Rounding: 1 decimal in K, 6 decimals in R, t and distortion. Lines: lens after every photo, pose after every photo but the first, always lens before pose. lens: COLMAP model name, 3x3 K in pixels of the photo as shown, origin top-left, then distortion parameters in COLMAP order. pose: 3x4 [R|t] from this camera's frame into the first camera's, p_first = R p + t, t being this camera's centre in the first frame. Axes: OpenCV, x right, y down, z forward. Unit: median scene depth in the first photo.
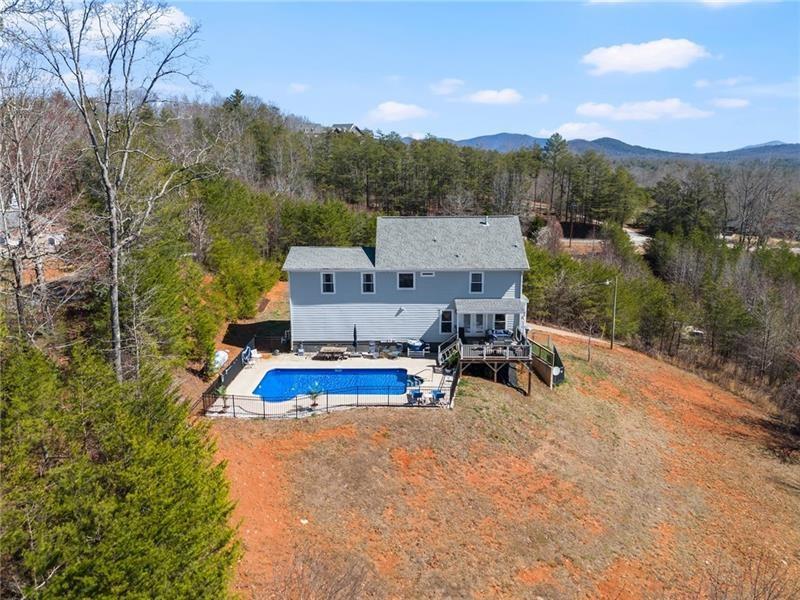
lens RADIAL K [[596.2, 0, 396.9], [0, 596.2, 296.8], [0, 0, 1]] dist [0.053401, -0.043436]
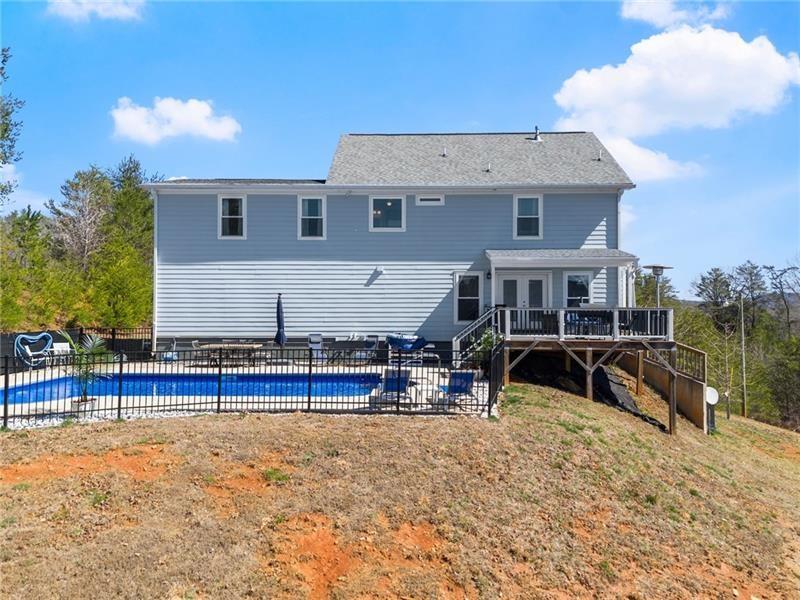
lens RADIAL K [[596.2, 0, 400.1], [0, 596.2, 298.9], [0, 0, 1]] dist [0.053401, -0.043436]
pose [[0.999863, 0.008125, -0.014431, 0.034287], [-0.011299, 0.971761, -0.235698, 0.162906], [0.012109, 0.235828, 0.971719, 0.530423]]
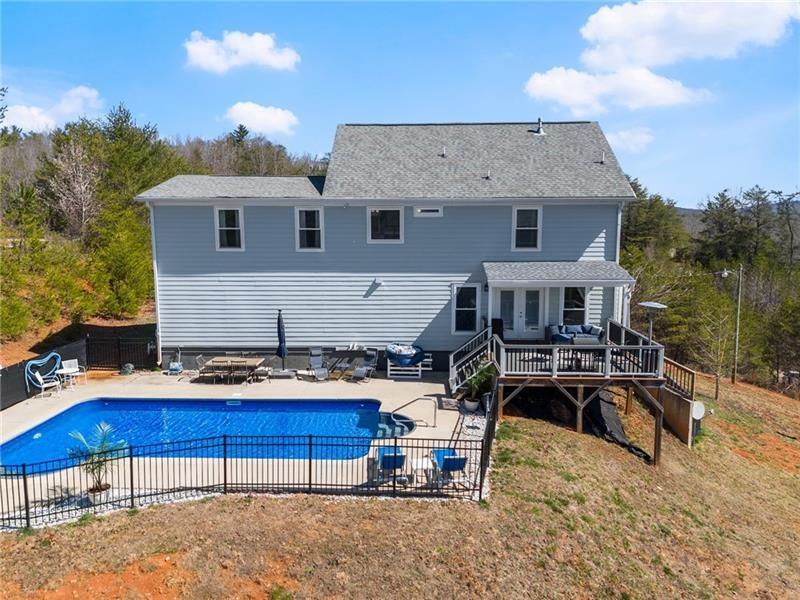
lens RADIAL K [[596.2, 0, 400.1], [0, 596.2, 299.1], [0, 0, 1]] dist [0.053401, -0.043436]
pose [[0.999832, 0.006393, -0.017203, 0.037137], [-0.007865, 0.996186, -0.086903, 0.079014], [0.016581, 0.087024, 0.996068, 0.509967]]
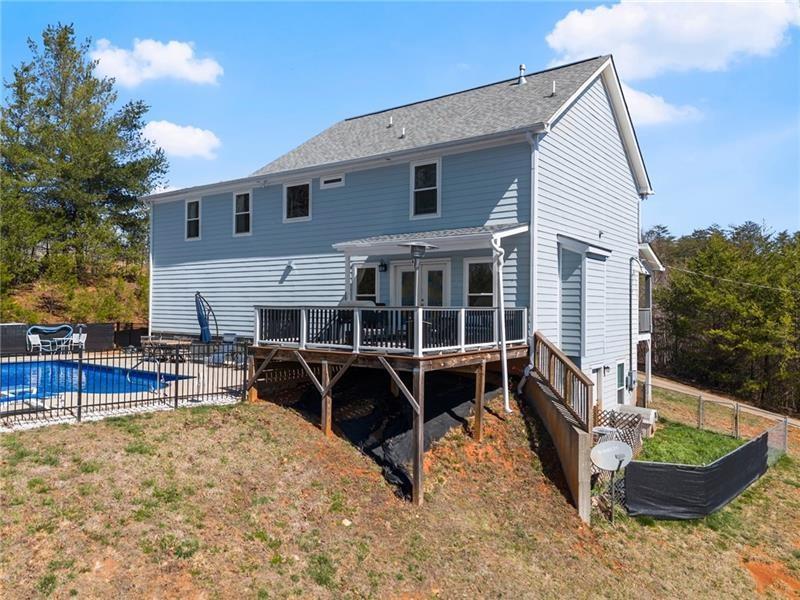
lens RADIAL K [[596.2, 0, 400.6], [0, 596.2, 305.5], [0, 0, 1]] dist [0.053401, -0.043436]
pose [[0.810771, 0.012291, -0.585234, 0.347807], [-0.144259, 0.973139, -0.179416, 0.120694], [0.567309, 0.229891, 0.790766, 0.707641]]
